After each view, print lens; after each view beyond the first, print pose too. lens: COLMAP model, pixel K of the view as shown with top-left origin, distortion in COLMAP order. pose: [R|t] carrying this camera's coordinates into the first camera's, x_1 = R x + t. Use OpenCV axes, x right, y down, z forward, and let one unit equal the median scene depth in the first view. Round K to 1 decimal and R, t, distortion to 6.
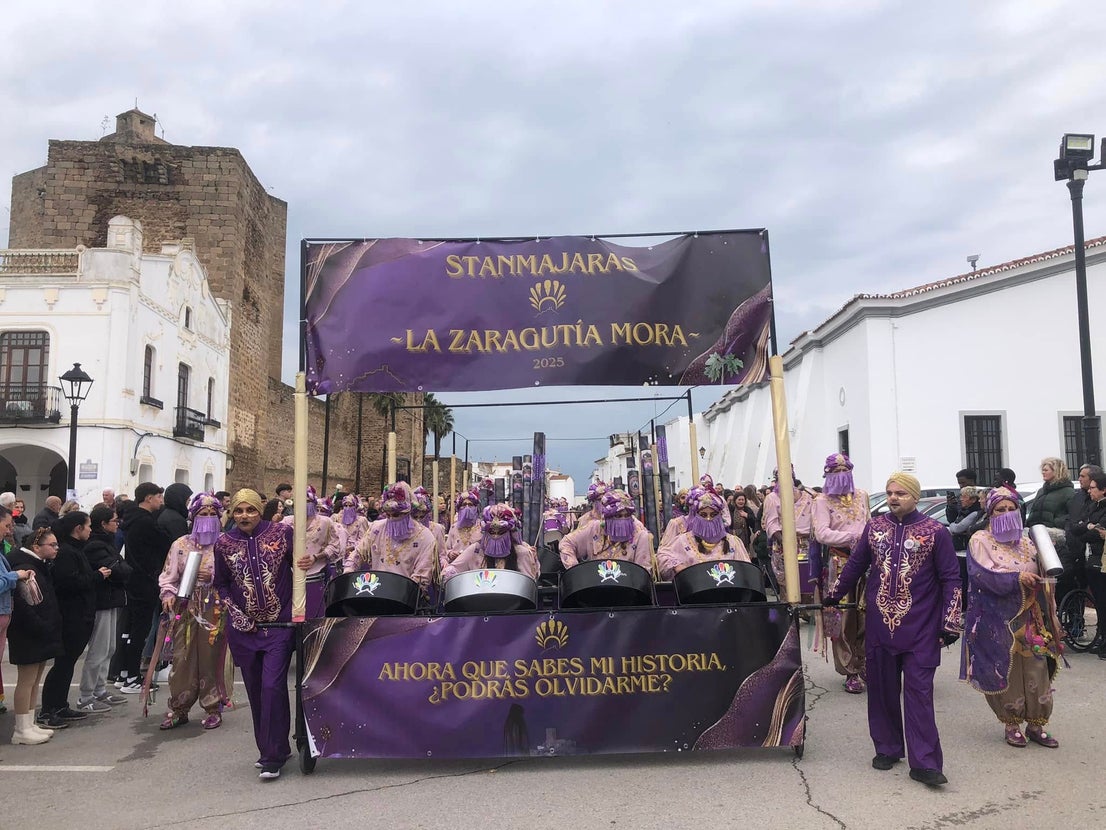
lens RADIAL K [[904.9, 0, 576.1], [0, 904.9, 411.6], [0, 0, 1]] dist [0.034155, -0.012059]
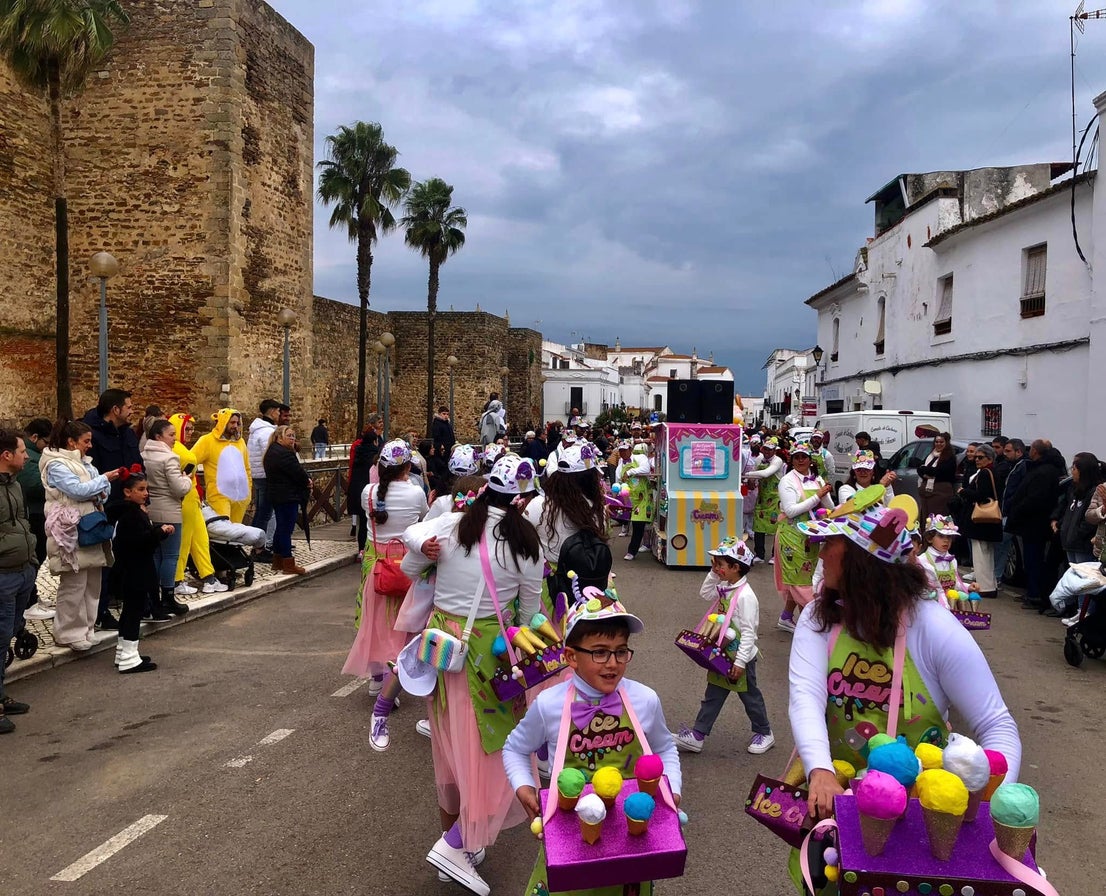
lens RADIAL K [[977.2, 0, 594.9], [0, 977.2, 439.4], [0, 0, 1]] dist [0.032445, 0.010475]
pose [[0.989968, 0.026000, -0.138878, -0.011913], [-0.006817, 0.990568, 0.136855, 0.119192], [0.141126, -0.134535, 0.980808, 1.291328]]
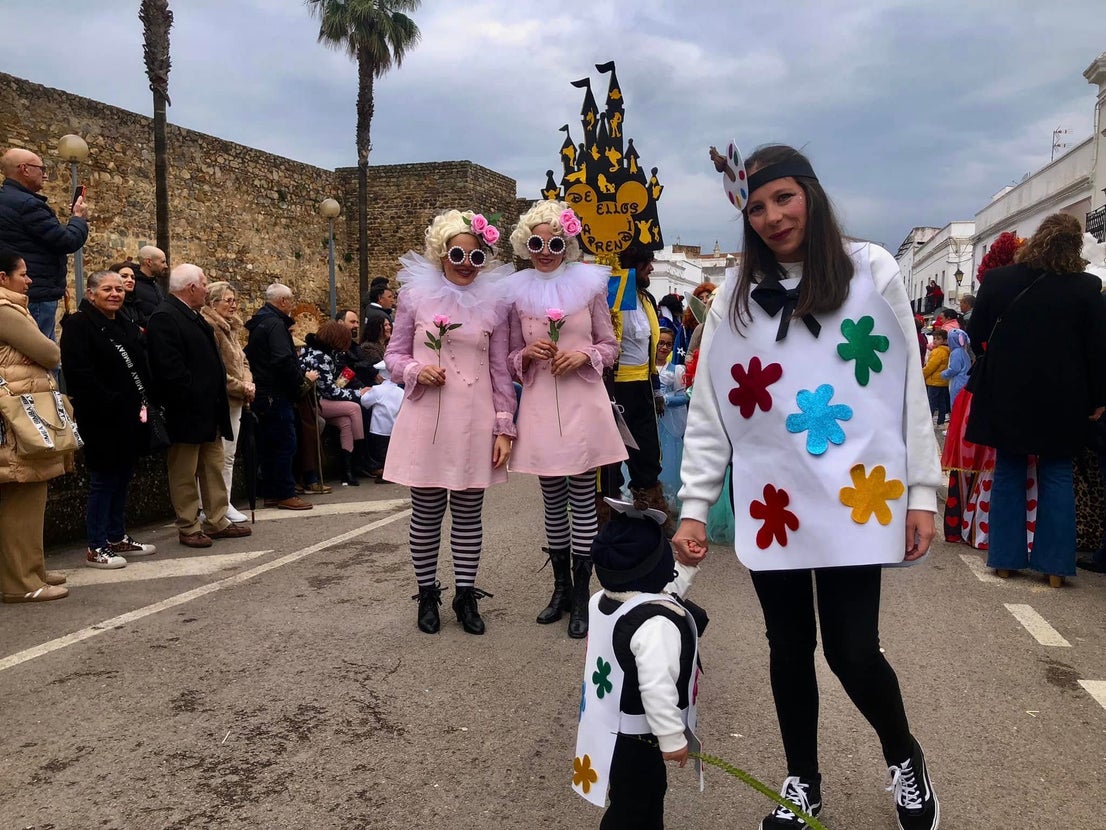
lens RADIAL K [[904.9, 0, 561.6], [0, 904.9, 421.2], [0, 0, 1]] dist [0.034155, -0.012059]
pose [[0.953894, 0.039464, -0.297537, -0.013766], [0.022894, 0.978863, 0.203231, 0.194739], [0.299269, -0.200672, 0.932828, 1.798361]]
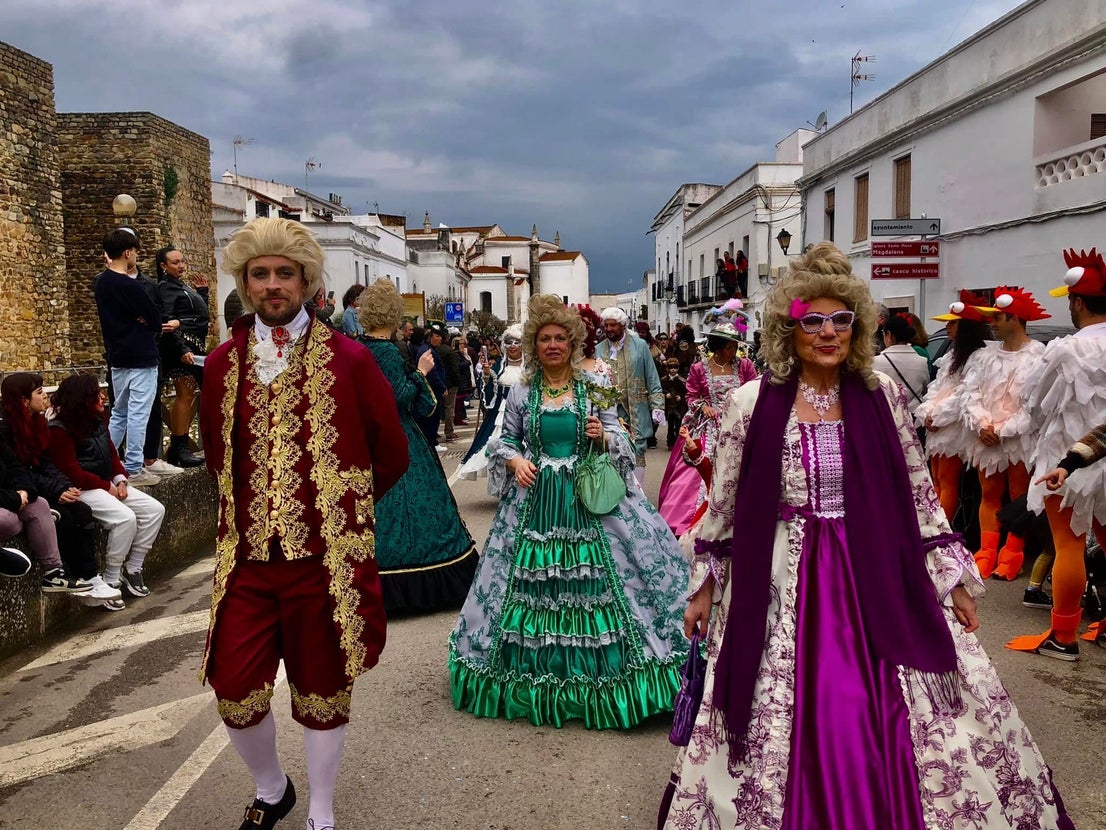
lens RADIAL K [[1022.3, 0, 554.9], [0, 1022.3, 427.0], [0, 0, 1]] dist [0.028111, 0.000000]
pose [[0.999767, -0.004633, -0.021070, -0.045321], [0.008931, 0.977929, 0.208744, 0.222540], [0.019637, -0.208884, 0.977743, 2.081837]]
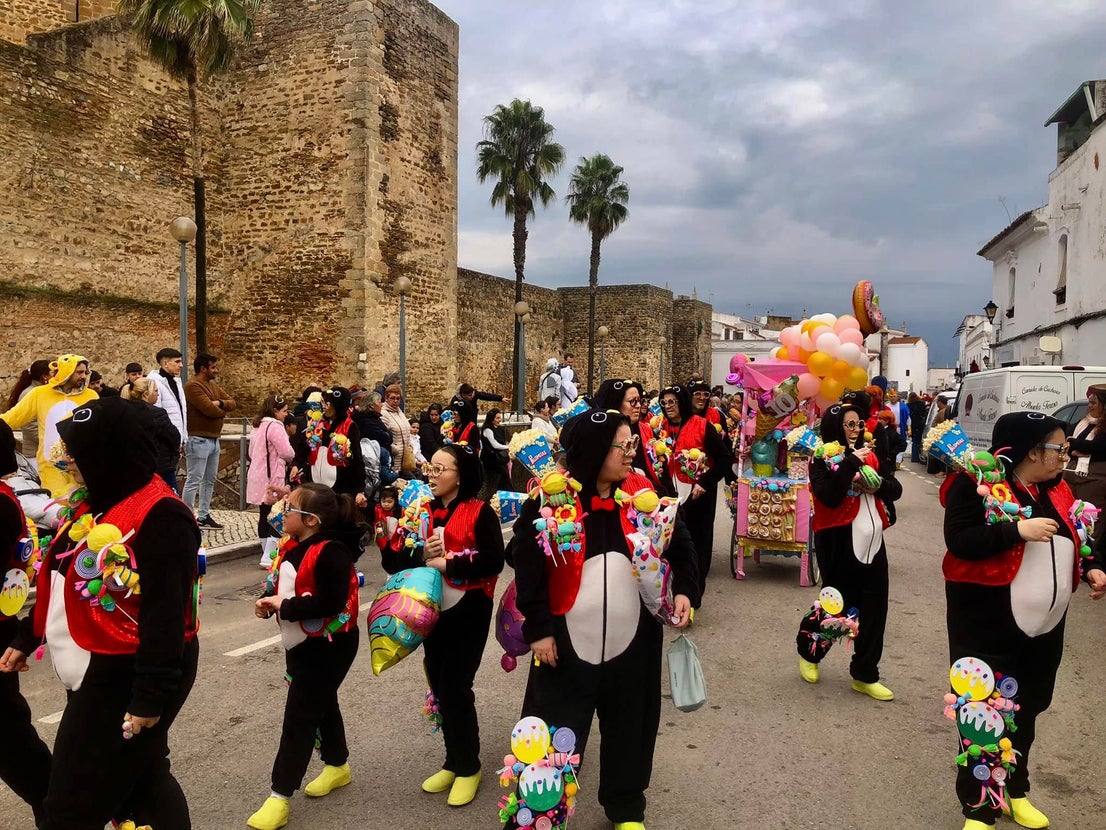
lens RADIAL K [[904.9, 0, 554.0], [0, 904.9, 408.6], [0, 0, 1]] dist [0.034155, -0.012059]
pose [[0.922269, 0.027790, -0.385548, 0.017947], [0.025018, 0.991030, 0.131277, 0.133020], [0.385738, -0.130718, 0.913301, 1.378012]]
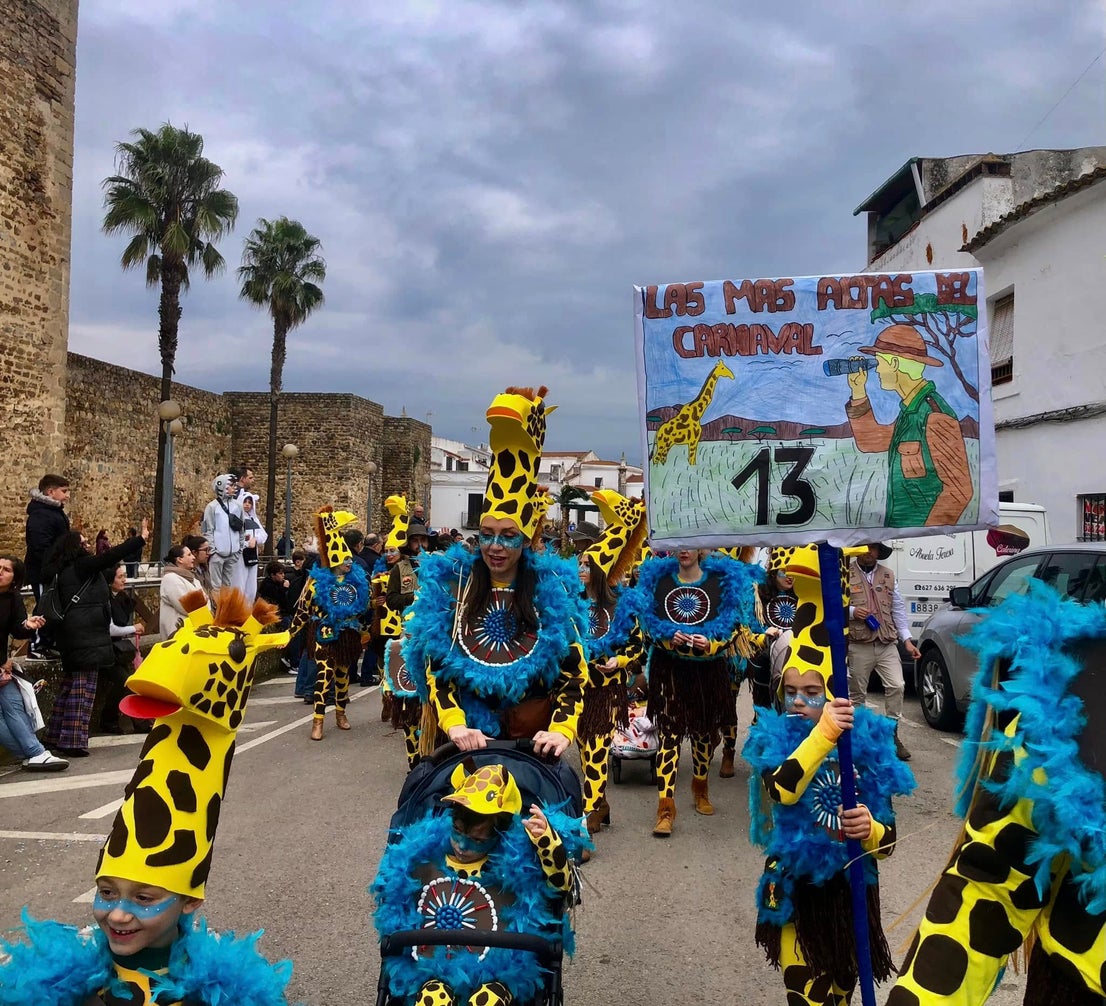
lens RADIAL K [[1098.3, 0, 619.0], [0, 1098.3, 499.7], [0, 0, 1]] dist [0.007532, 0.000000]
pose [[0.998688, 0.023972, -0.045258, -0.011467], [-0.020280, 0.996561, 0.080338, 0.142809], [0.047028, -0.079315, 0.995740, 1.444272]]
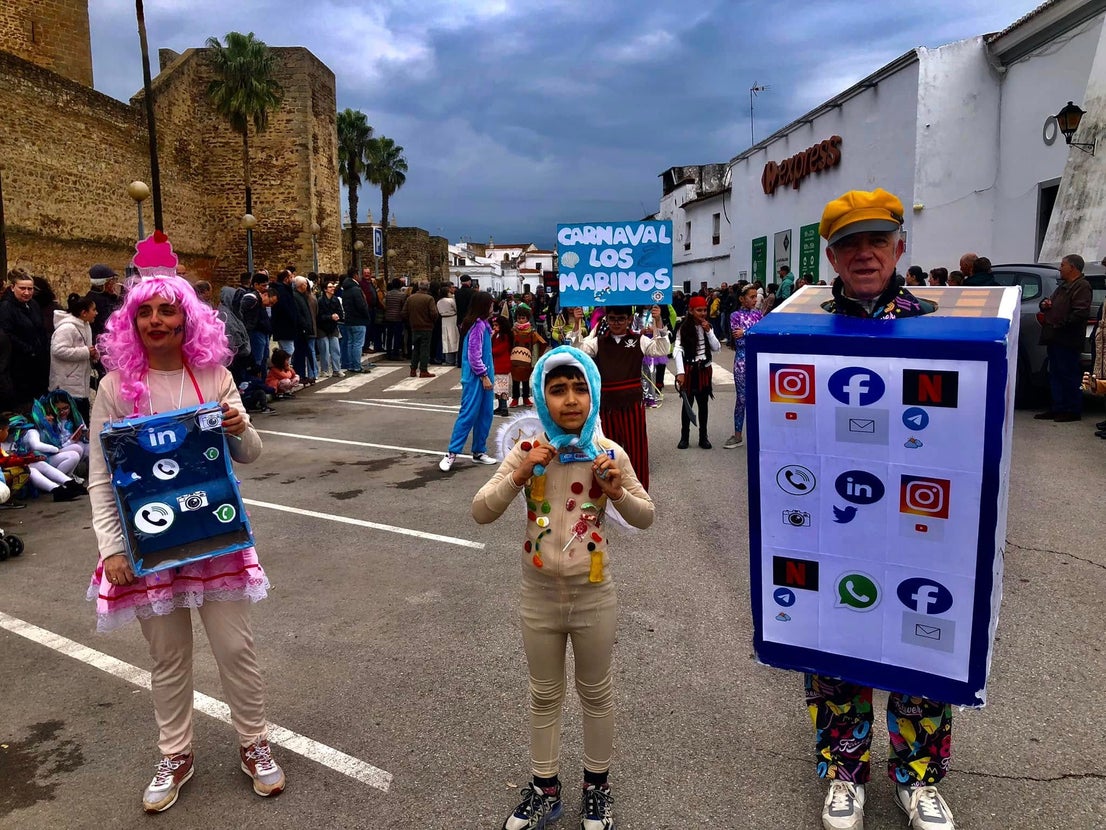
lens RADIAL K [[904.9, 0, 546.8], [0, 904.9, 414.0], [0, 0, 1]] dist [0.034155, -0.012059]
pose [[0.999094, 0.000054, -0.042547, -0.020065], [0.009789, 0.972880, 0.231104, 0.078819], [0.041405, -0.231311, 0.971998, 0.815395]]
